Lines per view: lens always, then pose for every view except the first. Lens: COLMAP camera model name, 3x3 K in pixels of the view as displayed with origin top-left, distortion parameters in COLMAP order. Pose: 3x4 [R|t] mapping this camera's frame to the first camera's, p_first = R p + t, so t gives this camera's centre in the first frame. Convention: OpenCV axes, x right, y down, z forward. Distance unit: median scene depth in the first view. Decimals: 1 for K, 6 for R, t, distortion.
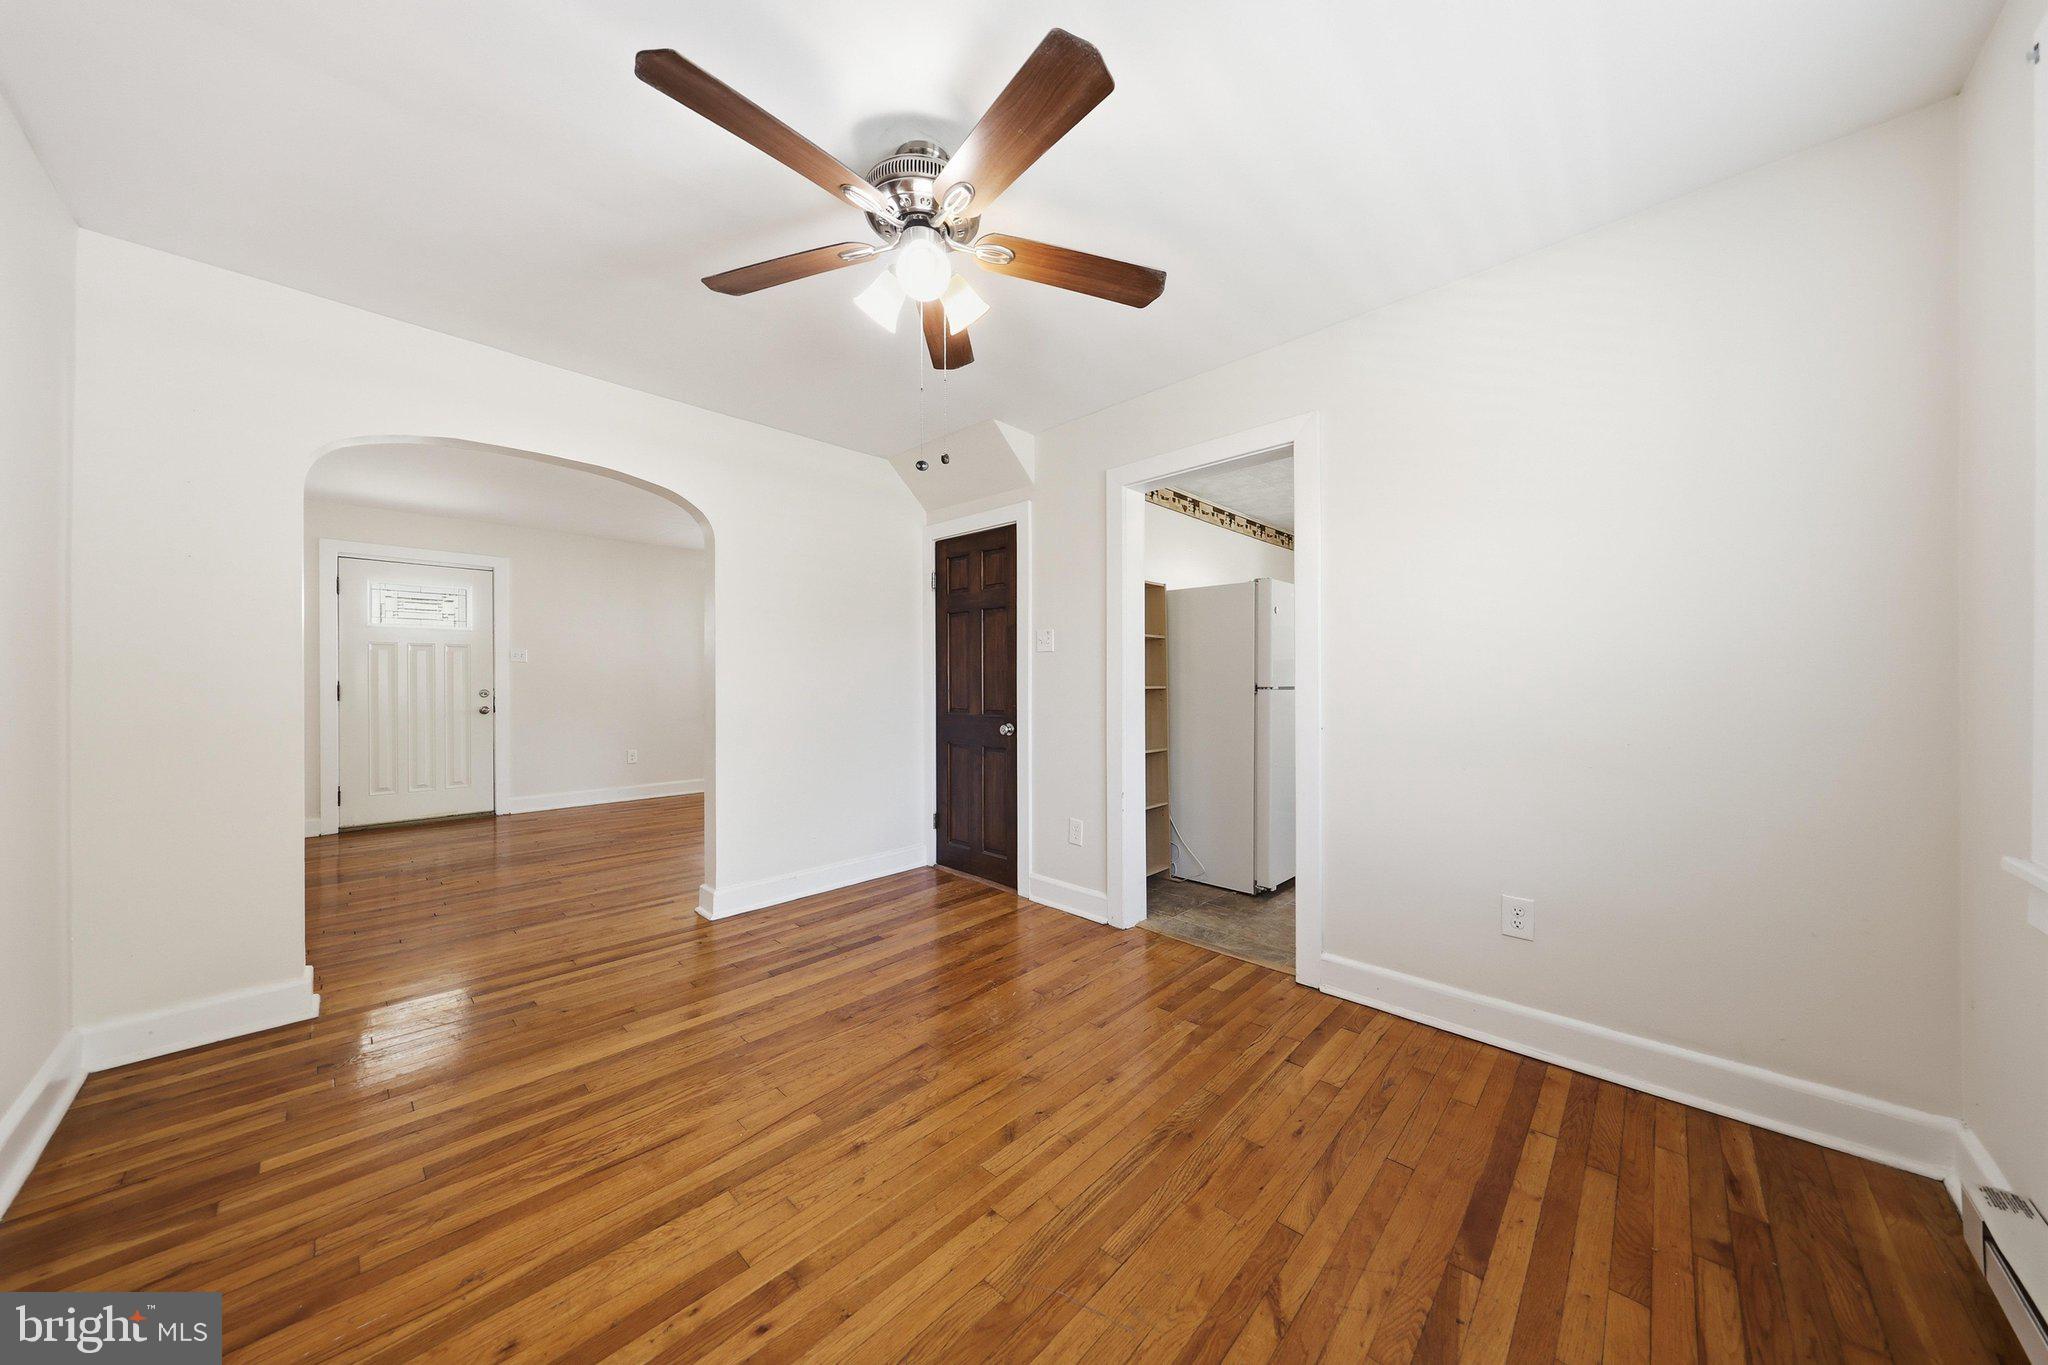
lens RADIAL K [[661.6, 0, 1017.8], [0, 661.6, 680.4], [0, 0, 1]] dist [0.011468, 0.000056]
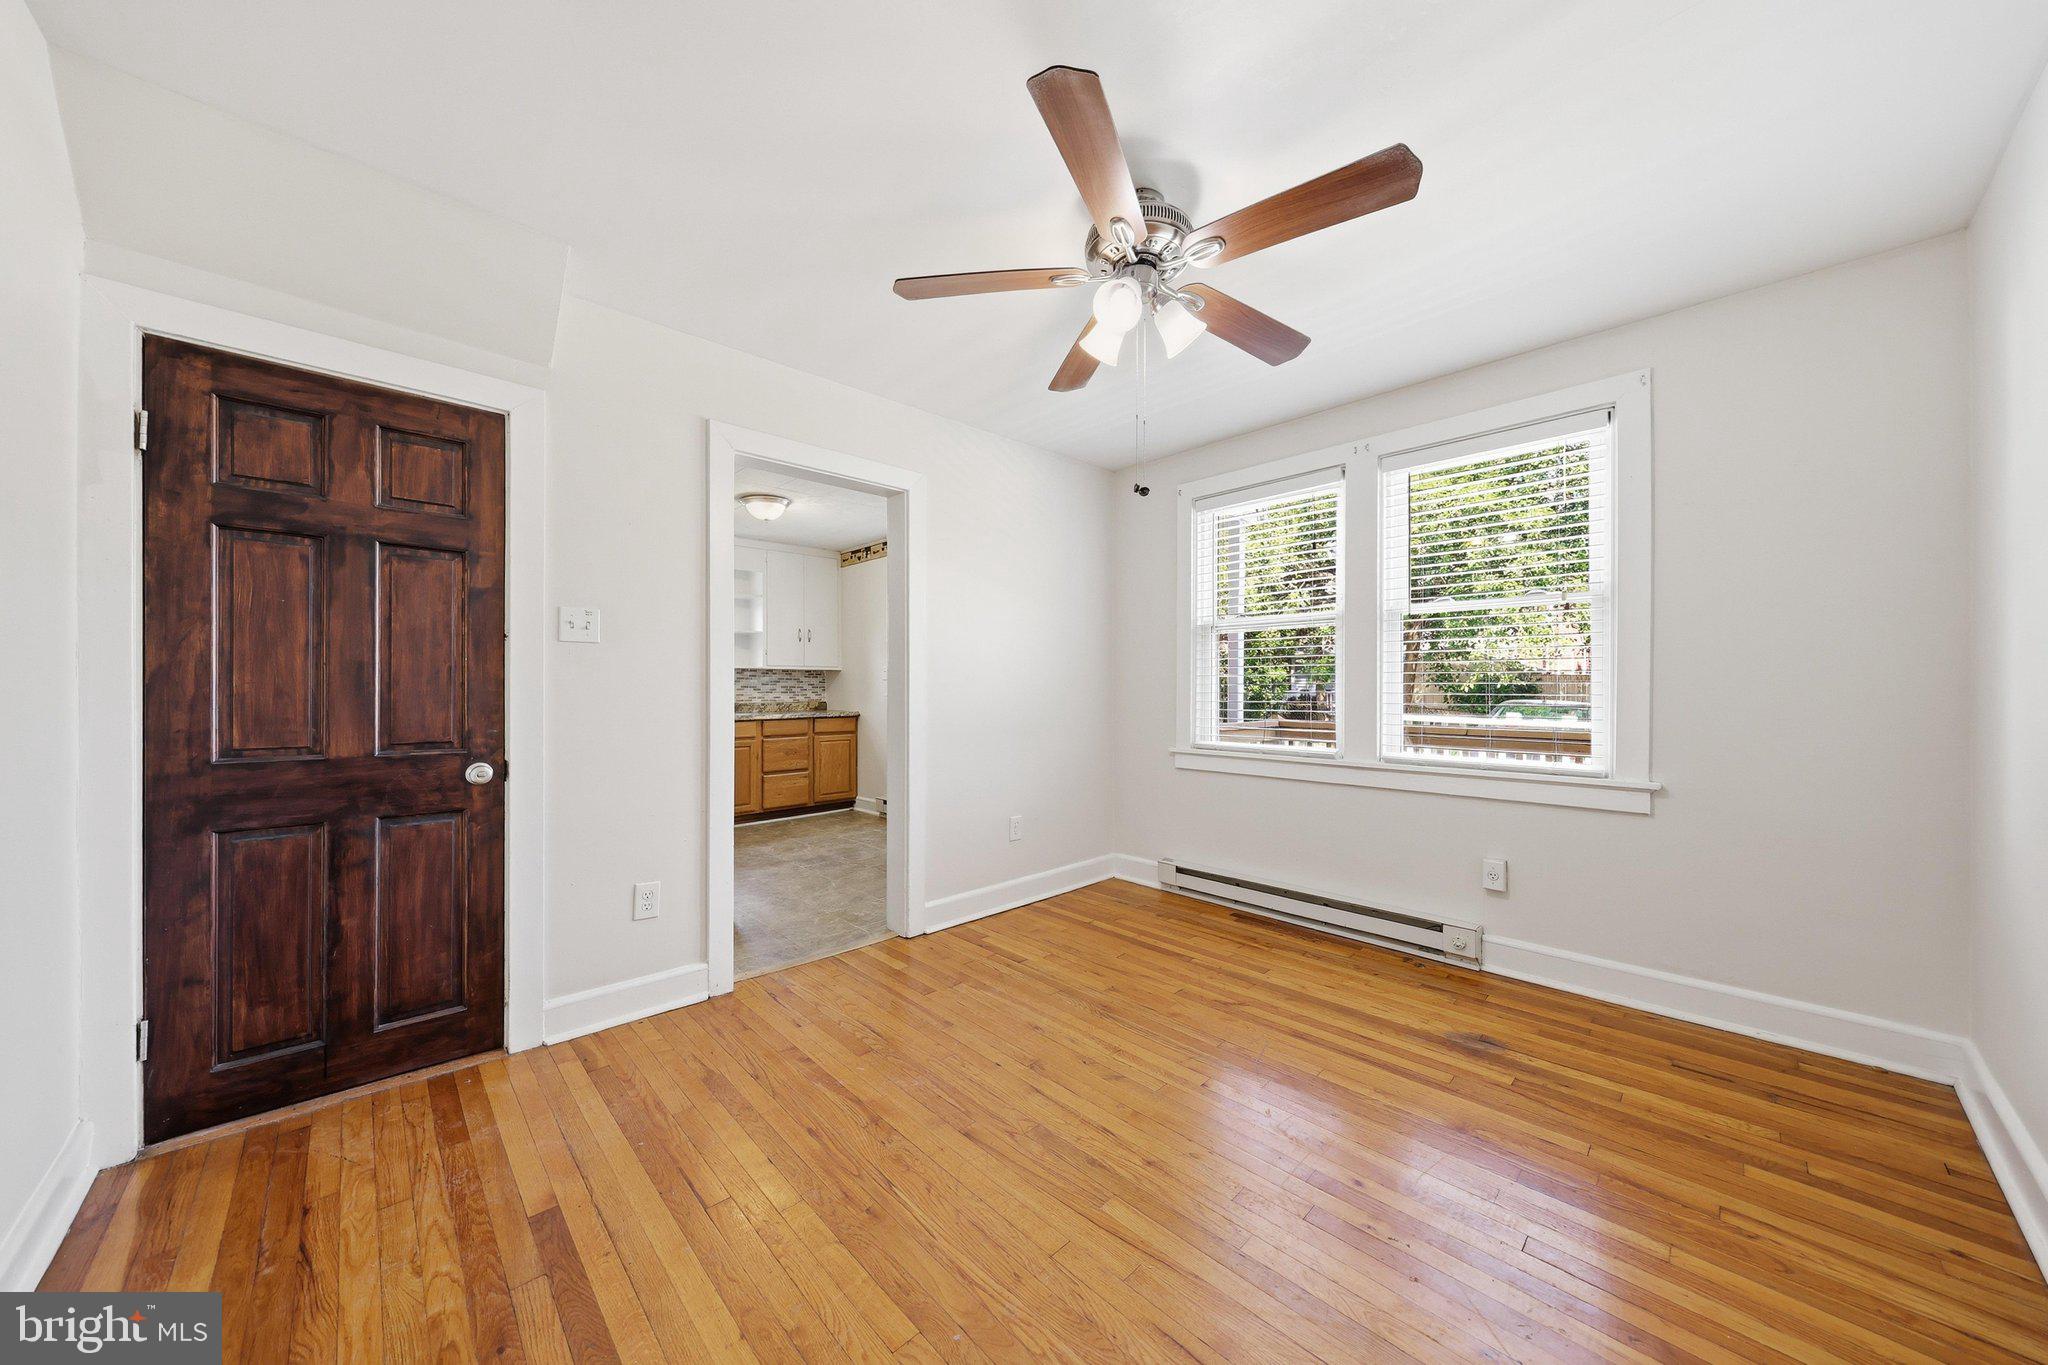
lens RADIAL K [[715.6, 0, 991.7], [0, 715.6, 681.7], [0, 0, 1]] dist [0.005959, 0.000000]
pose [[0.060544, 0.008766, 0.998127, -0.842889], [-0.002464, 0.999960, -0.008633, 0.001227], [-0.998162, -0.001937, 0.060563, 0.749047]]
